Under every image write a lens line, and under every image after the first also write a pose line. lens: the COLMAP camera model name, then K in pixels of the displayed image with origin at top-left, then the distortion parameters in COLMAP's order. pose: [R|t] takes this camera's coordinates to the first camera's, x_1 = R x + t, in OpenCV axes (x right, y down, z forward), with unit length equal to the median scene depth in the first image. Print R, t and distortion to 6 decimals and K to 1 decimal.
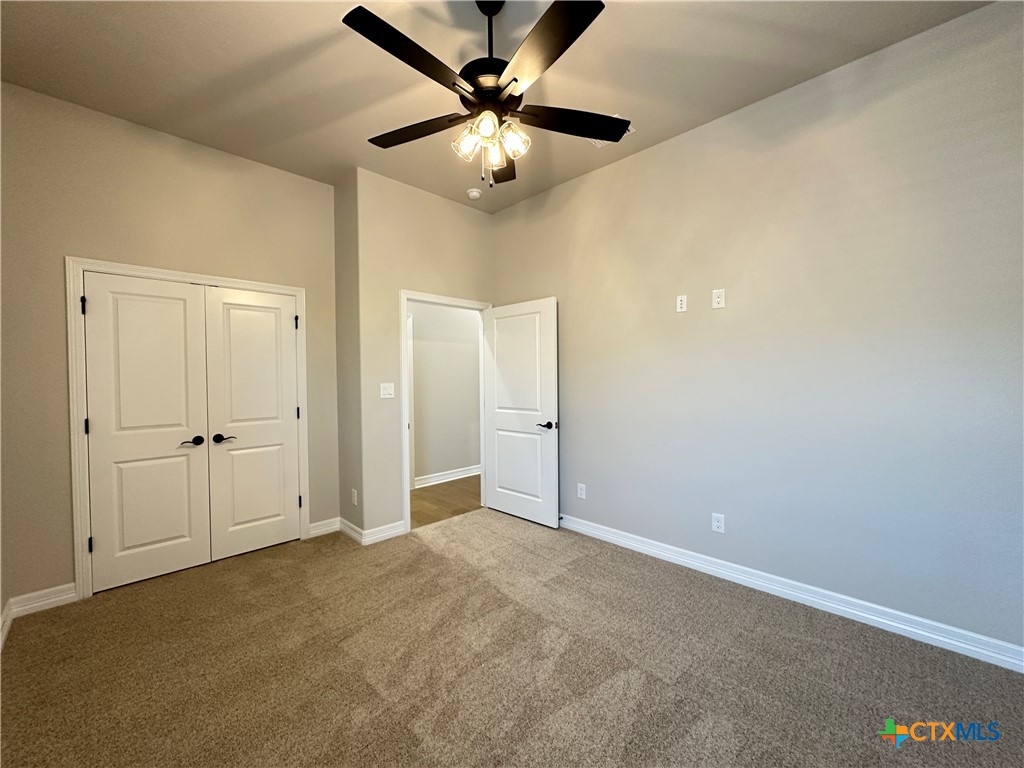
lens RADIAL K [[410.1, 0, 510.4], [0, 410.1, 384.0], [0, 0, 1]] dist [-0.003627, 0.000450]
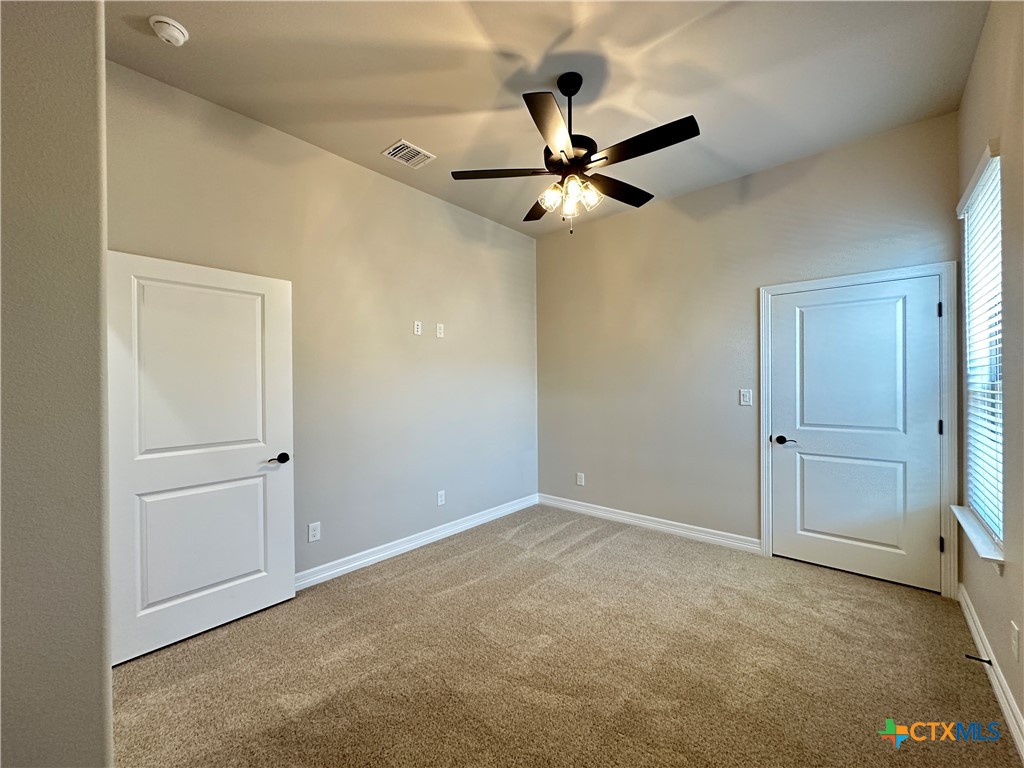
lens RADIAL K [[410.1, 0, 510.4], [0, 410.1, 384.0], [0, 0, 1]] dist [-0.003627, 0.000450]
pose [[-0.063565, 0.009966, 0.997928, -0.799984], [0.028503, 0.999560, -0.008167, -0.013496], [-0.997571, 0.027925, -0.063821, 0.806815]]
